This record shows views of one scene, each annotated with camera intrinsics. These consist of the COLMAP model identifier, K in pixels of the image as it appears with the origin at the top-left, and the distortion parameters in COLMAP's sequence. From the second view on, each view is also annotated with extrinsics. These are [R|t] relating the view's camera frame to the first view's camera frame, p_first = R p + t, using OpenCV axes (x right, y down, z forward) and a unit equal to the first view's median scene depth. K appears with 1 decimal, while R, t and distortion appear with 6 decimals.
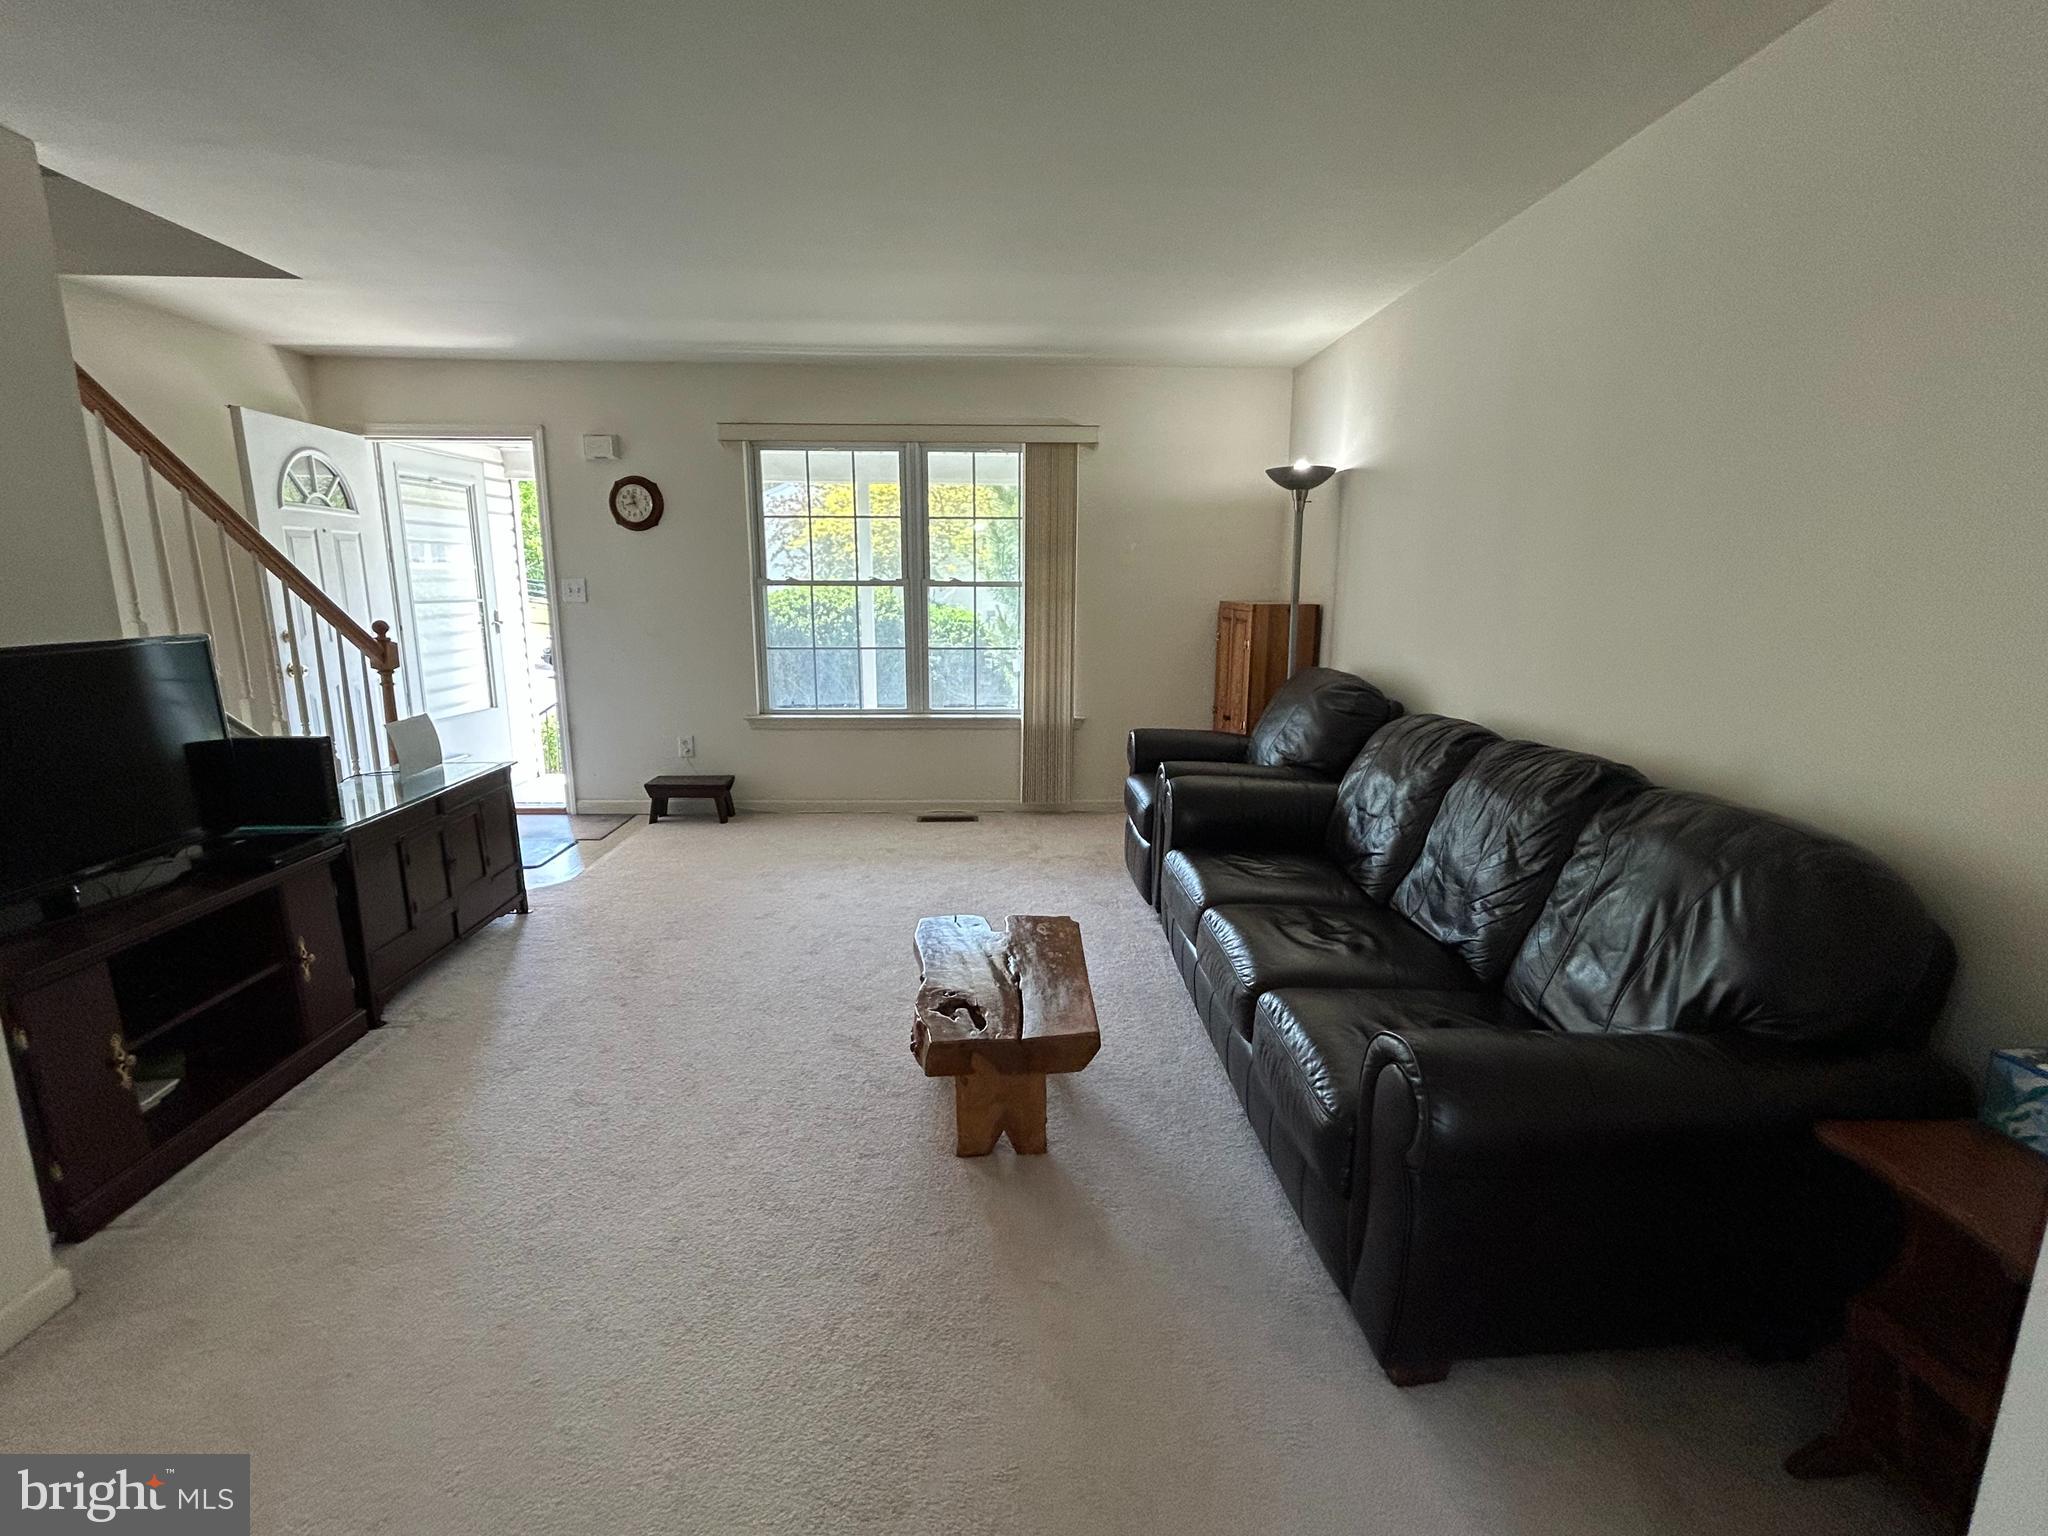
lens RADIAL K [[928.9, 0, 1024.0], [0, 928.9, 768.0], [0, 0, 1]] dist [-0.001143, 0.000333]
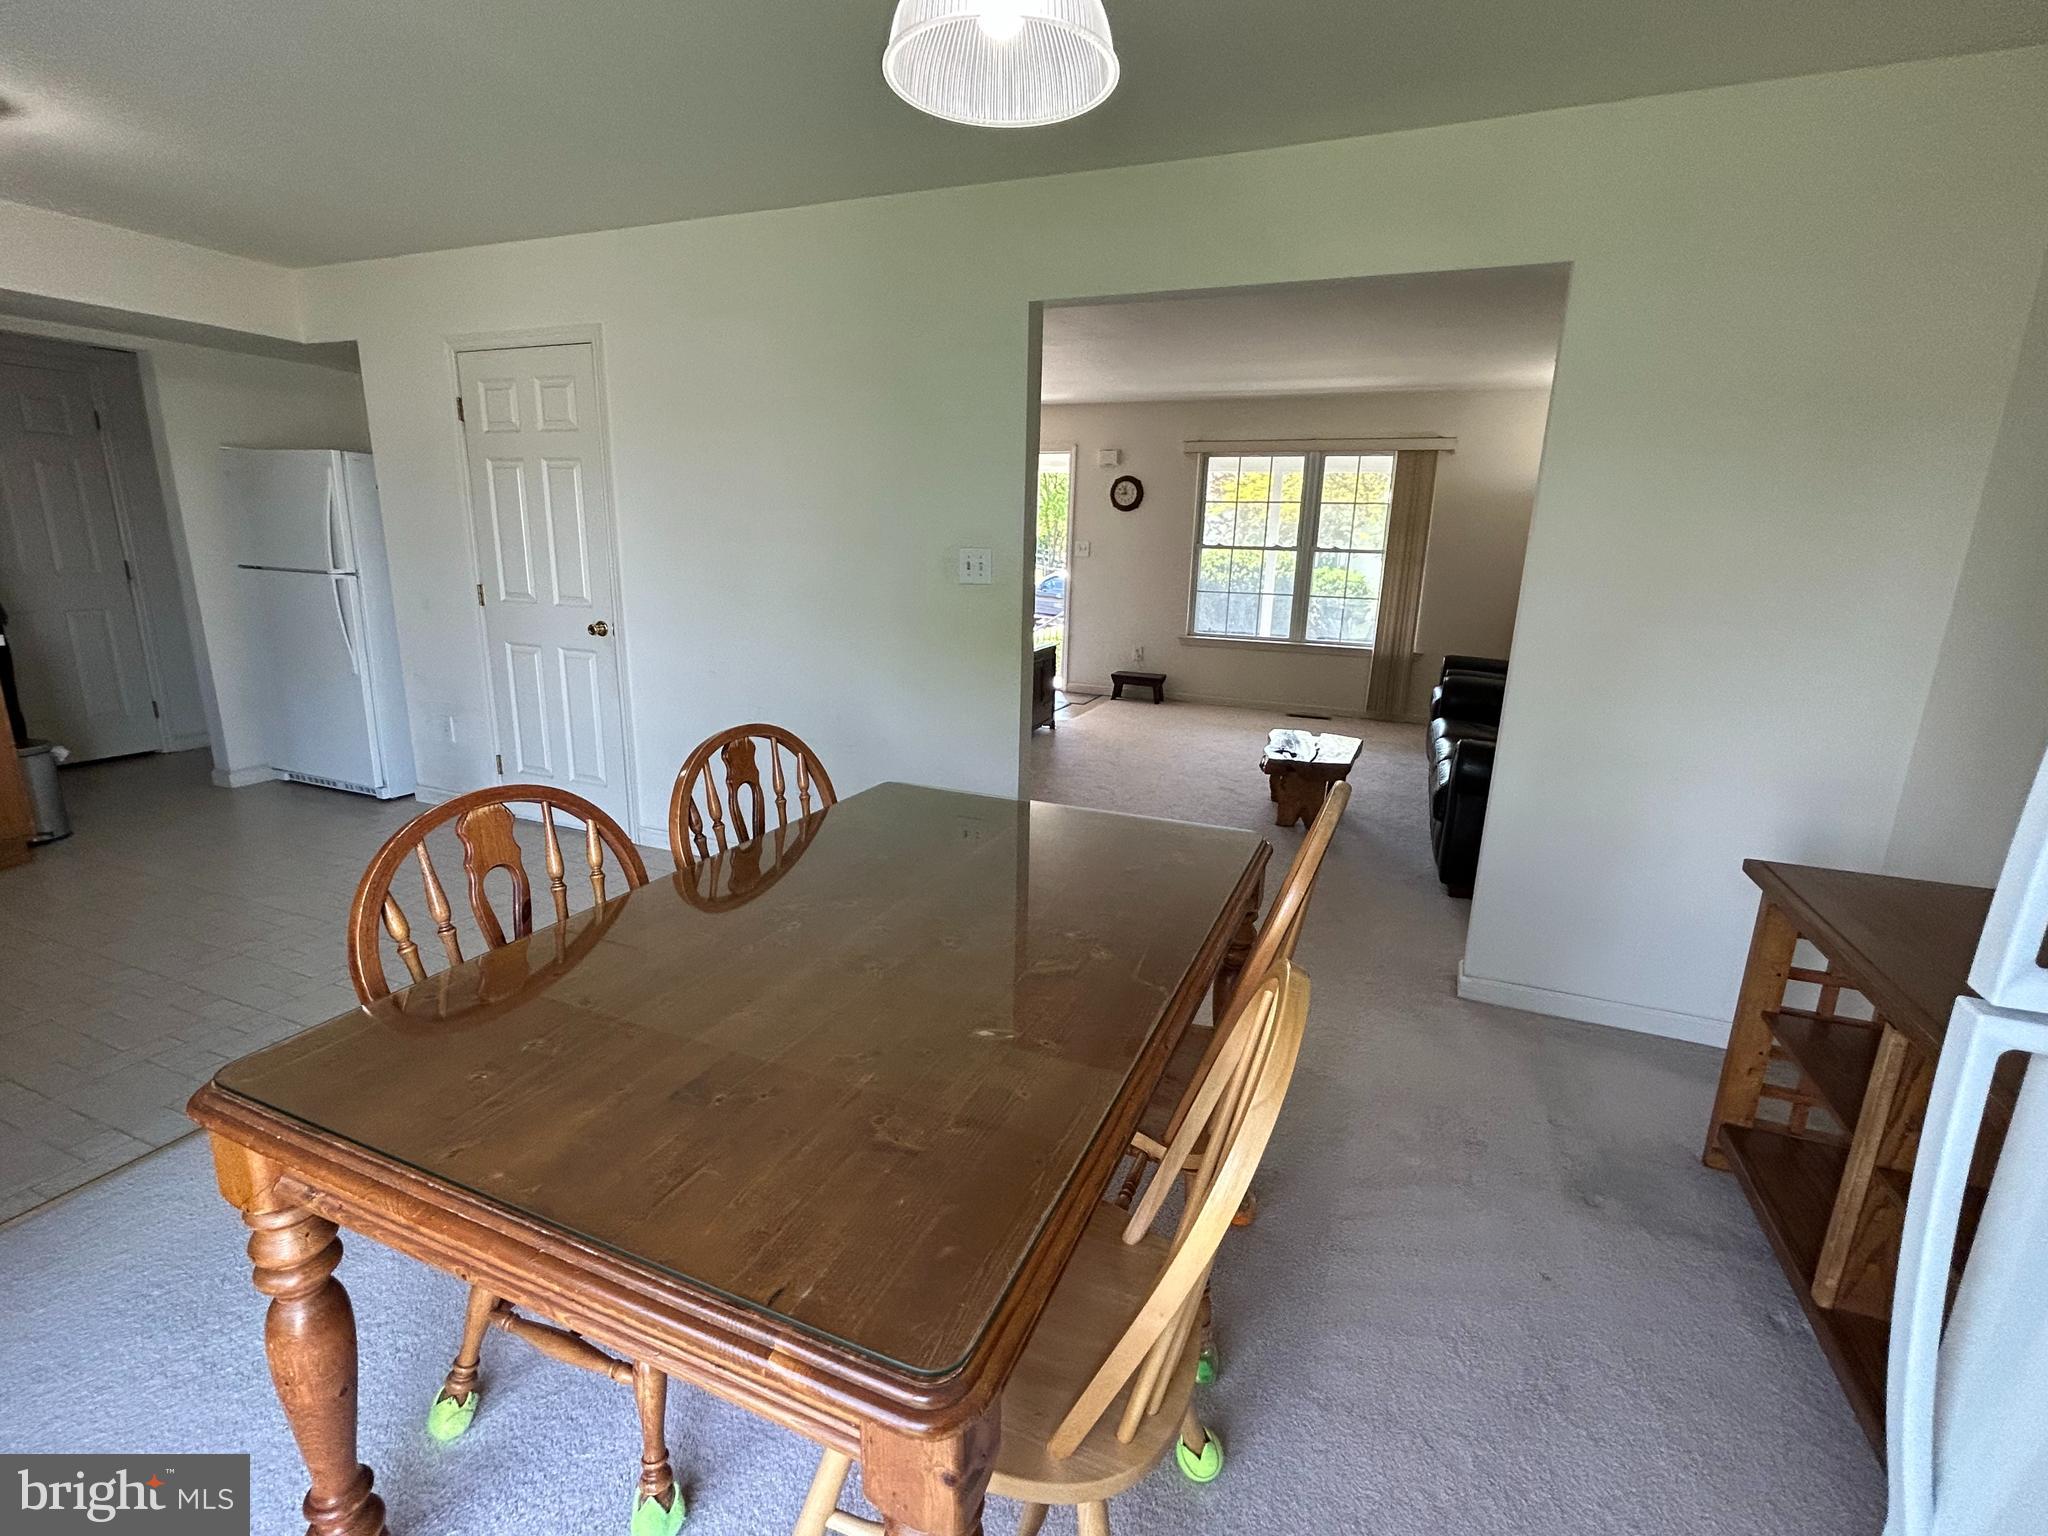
lens RADIAL K [[928.9, 0, 1024.0], [0, 928.9, 768.0], [0, 0, 1]] dist [-0.001143, 0.000333]
pose [[0.911223, 0.117805, -0.394708, 0.091304], [-0.103387, 0.992967, 0.057683, 0.096627], [0.398728, -0.011754, 0.916994, -0.483202]]
